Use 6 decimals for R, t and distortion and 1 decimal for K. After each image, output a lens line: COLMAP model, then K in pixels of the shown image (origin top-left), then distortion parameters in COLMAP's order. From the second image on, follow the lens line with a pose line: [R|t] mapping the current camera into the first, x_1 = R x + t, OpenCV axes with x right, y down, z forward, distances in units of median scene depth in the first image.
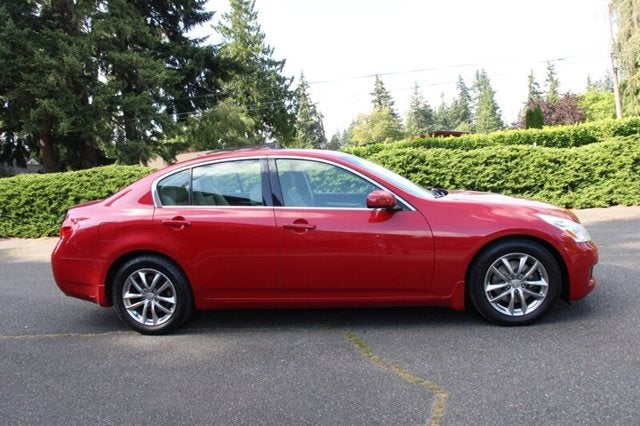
lens RADIAL K [[525.2, 0, 323.5], [0, 525.2, 197.0], [0, 0, 1]] dist [-0.175064, 0.161293]
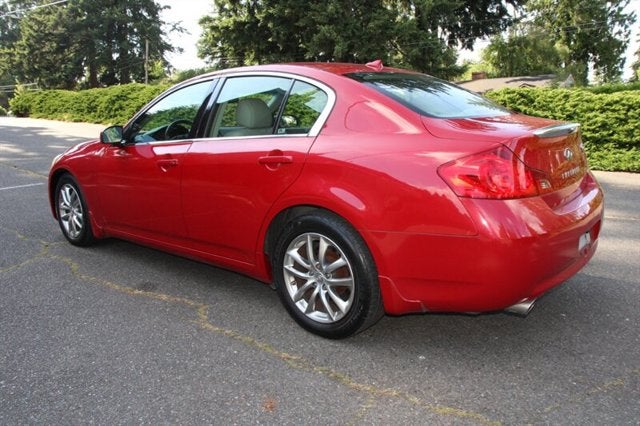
lens RADIAL K [[525.2, 0, 323.5], [0, 525.2, 201.2], [0, 0, 1]] dist [-0.175064, 0.161293]
pose [[0.794137, 0.177610, -0.581207, 0.194988], [-0.086708, 0.979671, 0.180902, -0.011501], [0.601522, -0.093266, 0.793393, 0.014614]]
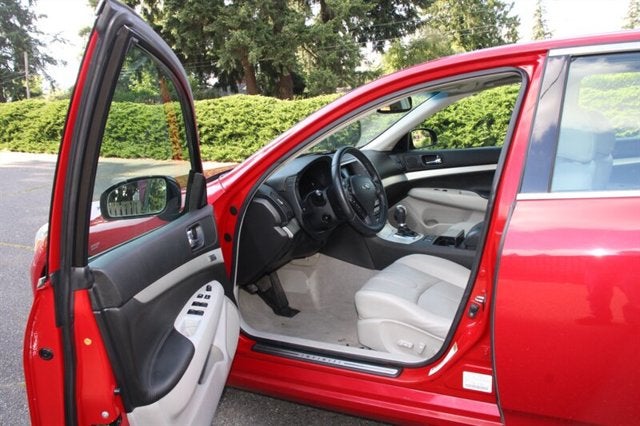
lens RADIAL K [[525.2, 0, 322.8], [0, 525.2, 204.5], [0, 0, 1]] dist [-0.175064, 0.161293]
pose [[0.905664, 0.107626, -0.410110, 0.098578], [-0.045785, 0.986416, 0.157757, -0.007476], [0.421517, -0.124098, 0.898289, 0.038757]]
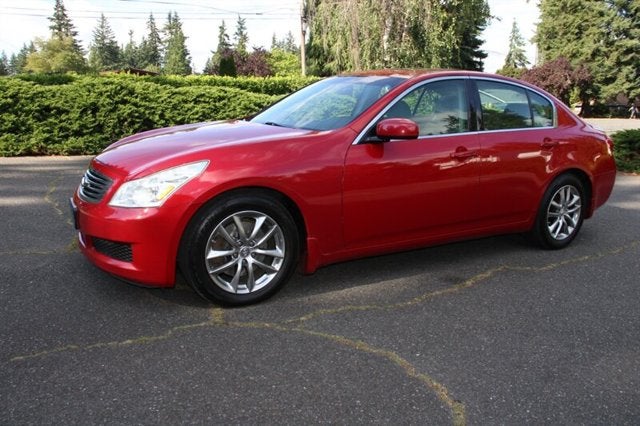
lens RADIAL K [[525.2, 0, 322.8], [0, 525.2, 205.5], [0, 0, 1]] dist [-0.175064, 0.161293]
pose [[0.827509, -0.000381, 0.561453, -0.020156], [-0.067542, 0.992670, 0.100221, 0.008136], [-0.557376, -0.120856, 0.821417, 0.001741]]
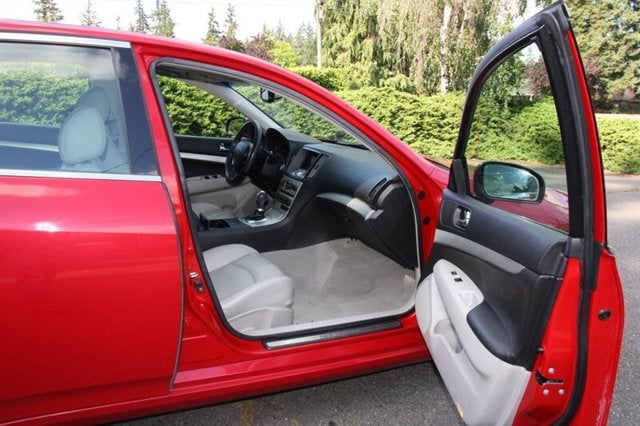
lens RADIAL K [[525.2, 0, 321.9], [0, 525.2, 205.1], [0, 0, 1]] dist [-0.175064, 0.161293]
pose [[0.812777, -0.004946, 0.582554, -0.034144], [-0.078348, 0.989952, 0.117715, -0.002323], [-0.577283, -0.141318, 0.804222, 0.096587]]
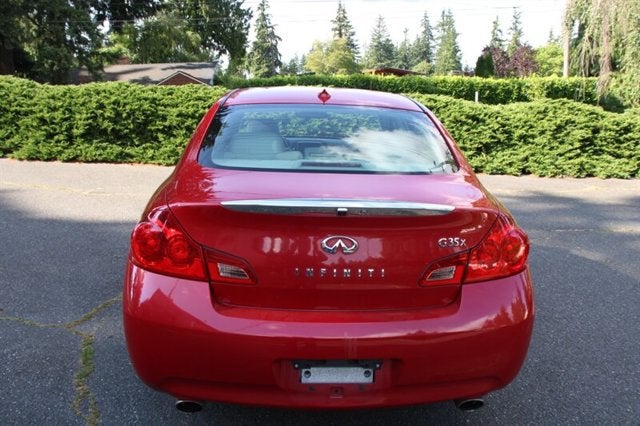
lens RADIAL K [[525.2, 0, 322.0], [0, 525.2, 197.3], [0, 0, 1]] dist [-0.175064, 0.161293]
pose [[0.991536, 0.086003, 0.097259, 0.045813], [-0.098726, 0.985965, 0.134632, -0.011786], [-0.084315, -0.143094, 0.986111, 0.039830]]
